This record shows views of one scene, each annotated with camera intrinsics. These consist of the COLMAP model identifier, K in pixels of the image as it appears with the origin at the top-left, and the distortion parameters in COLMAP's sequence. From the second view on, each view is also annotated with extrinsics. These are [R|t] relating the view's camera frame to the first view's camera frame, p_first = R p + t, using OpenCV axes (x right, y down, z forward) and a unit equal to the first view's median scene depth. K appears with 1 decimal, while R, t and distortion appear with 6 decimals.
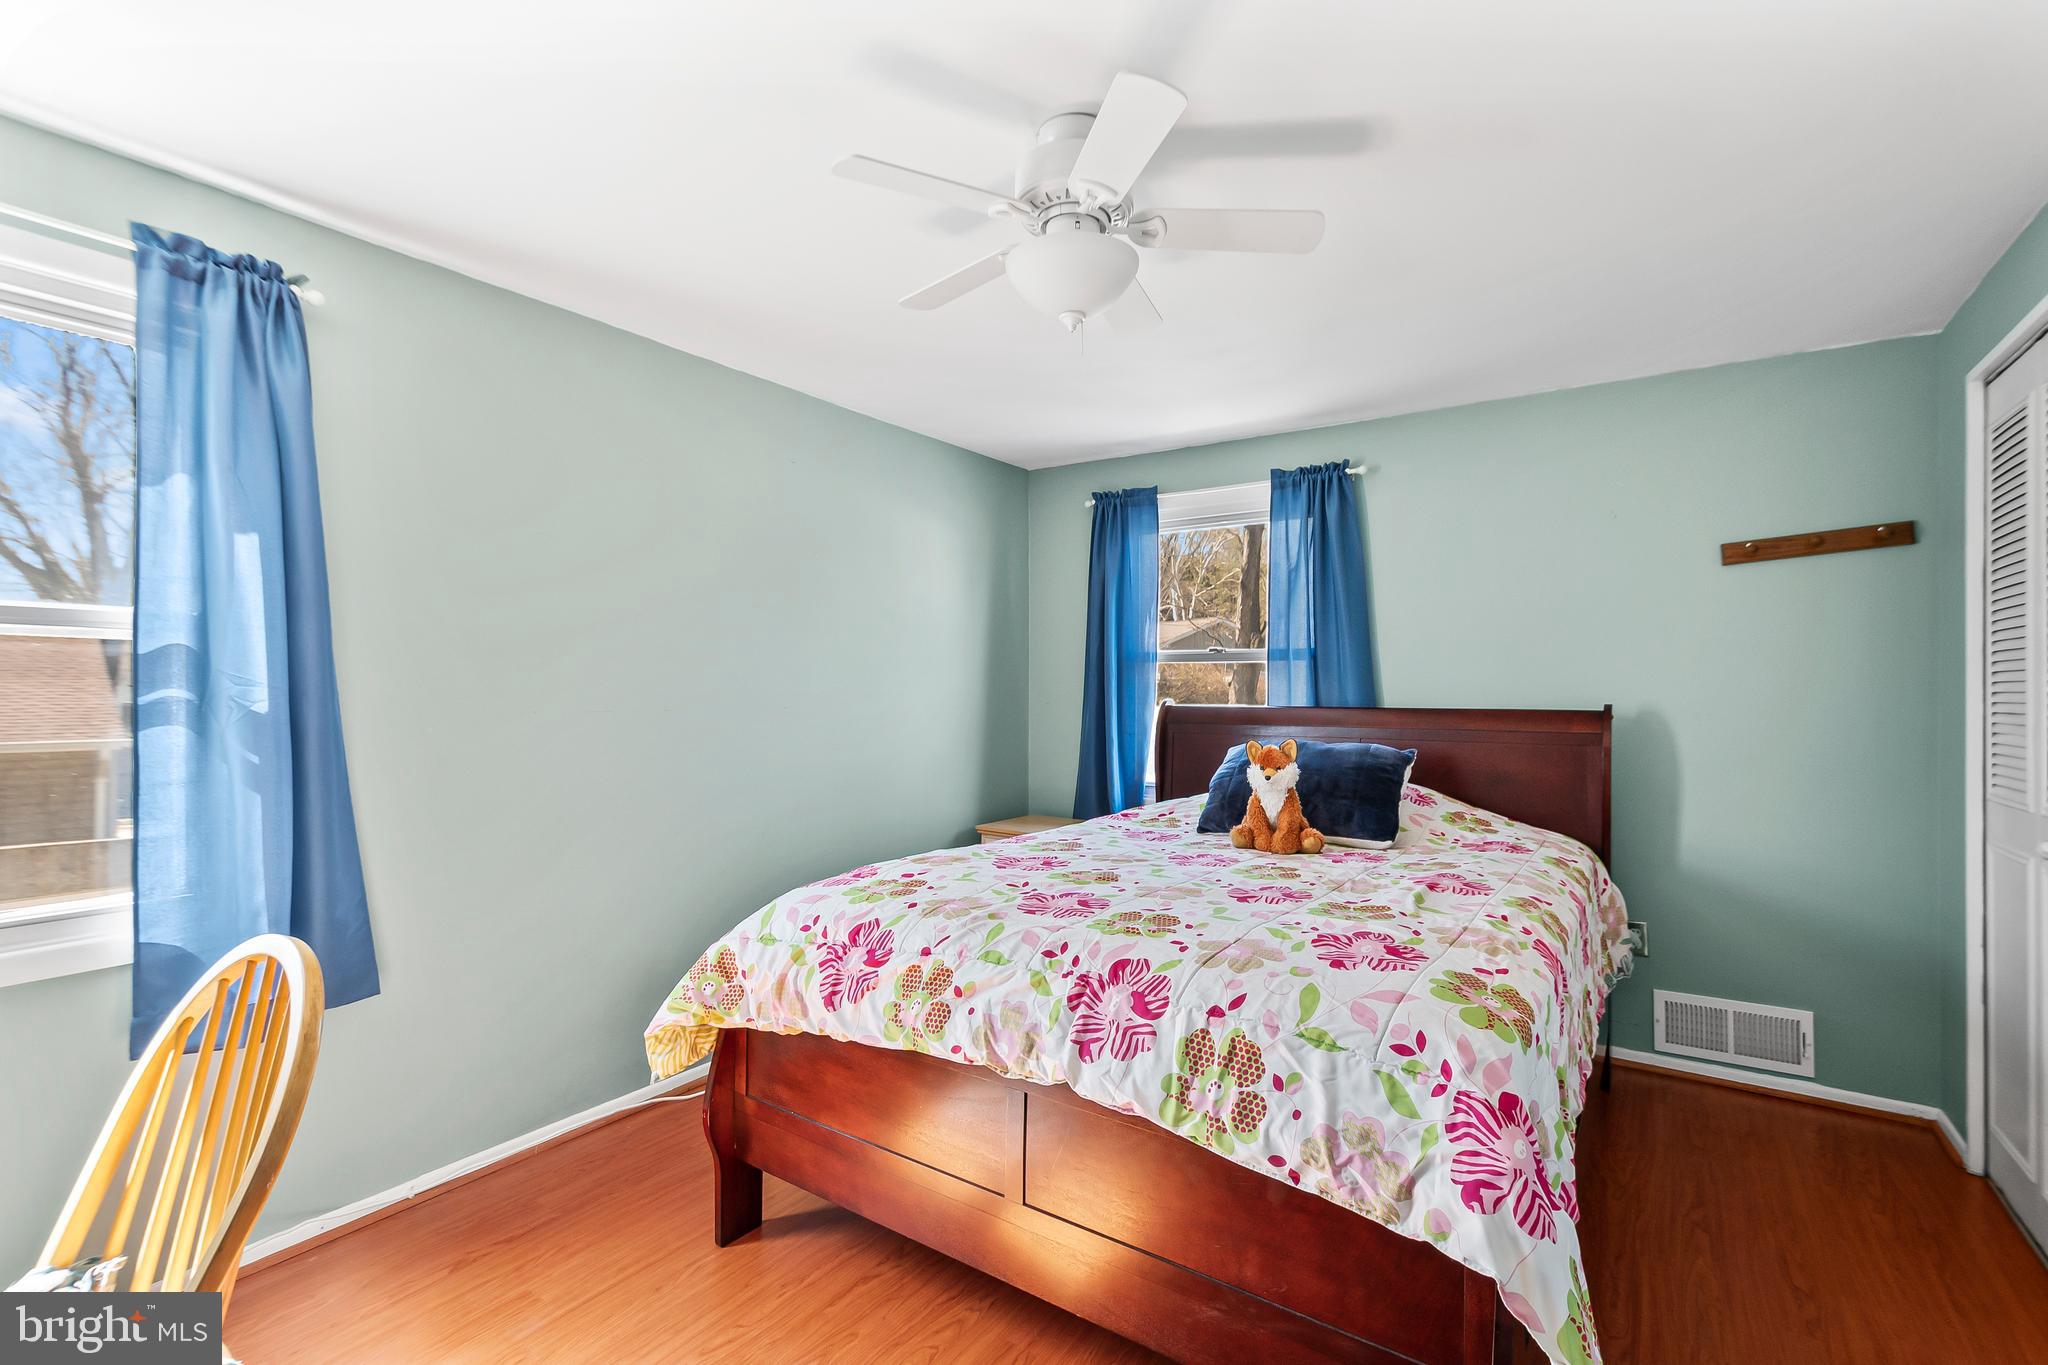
lens RADIAL K [[896.1, 0, 1067.6], [0, 896.1, 692.9], [0, 0, 1]] dist [0.011393, -0.000288]
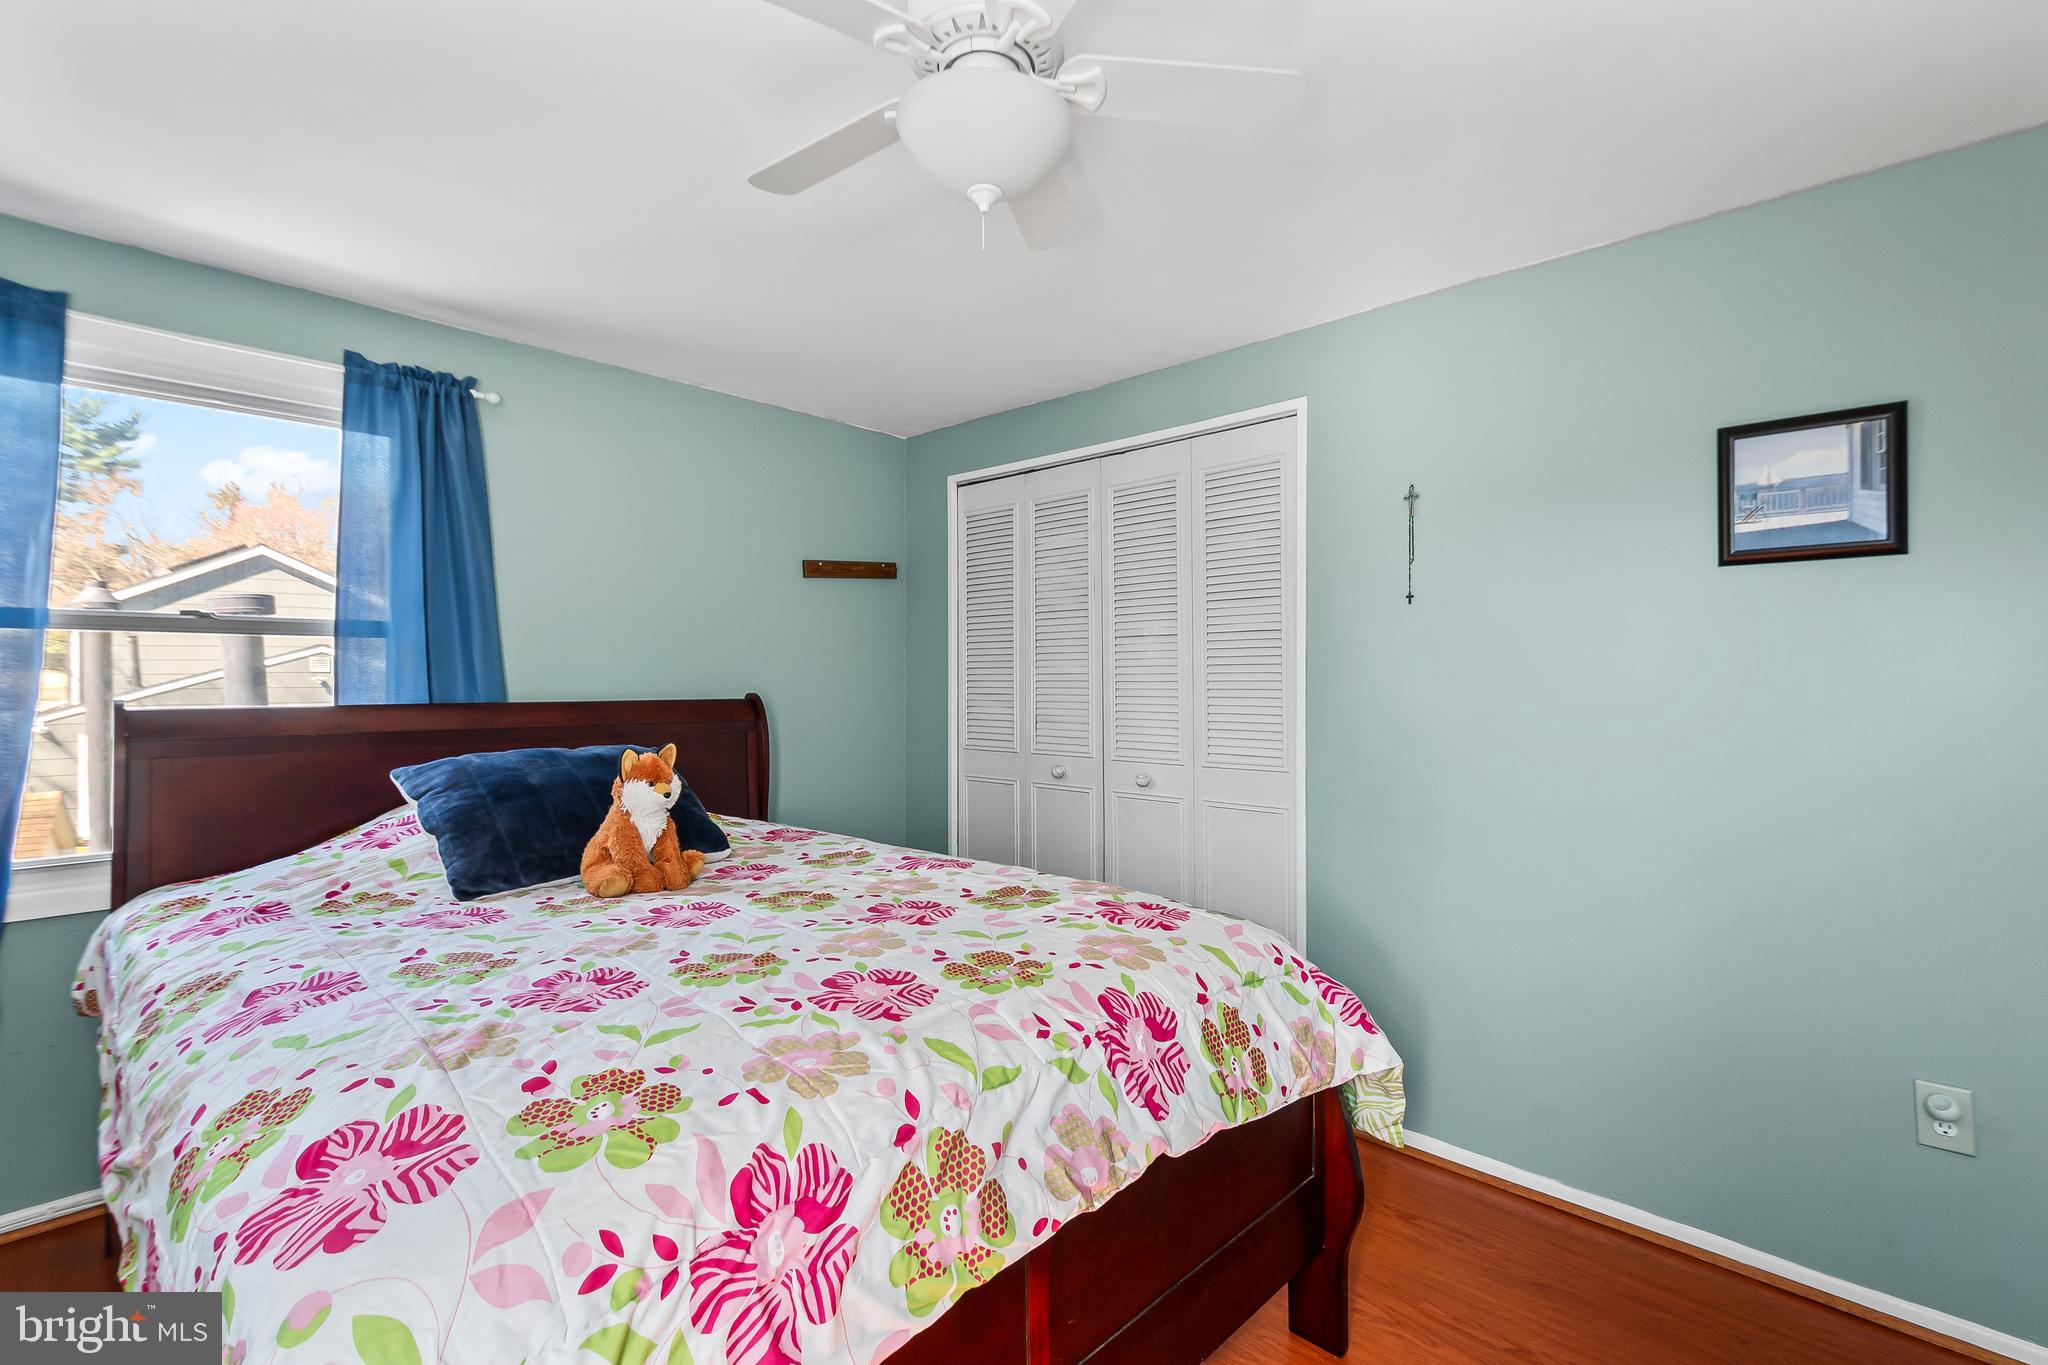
lens RADIAL K [[913.1, 0, 1034.5], [0, 913.1, 671.6], [0, 0, 1]] dist [-0.000326, -0.000107]
pose [[0.195480, 0.006581, 0.980686, -0.703859], [0.004758, 0.999959, -0.007659, -0.007134], [-0.980696, 0.006163, 0.195440, 0.775383]]
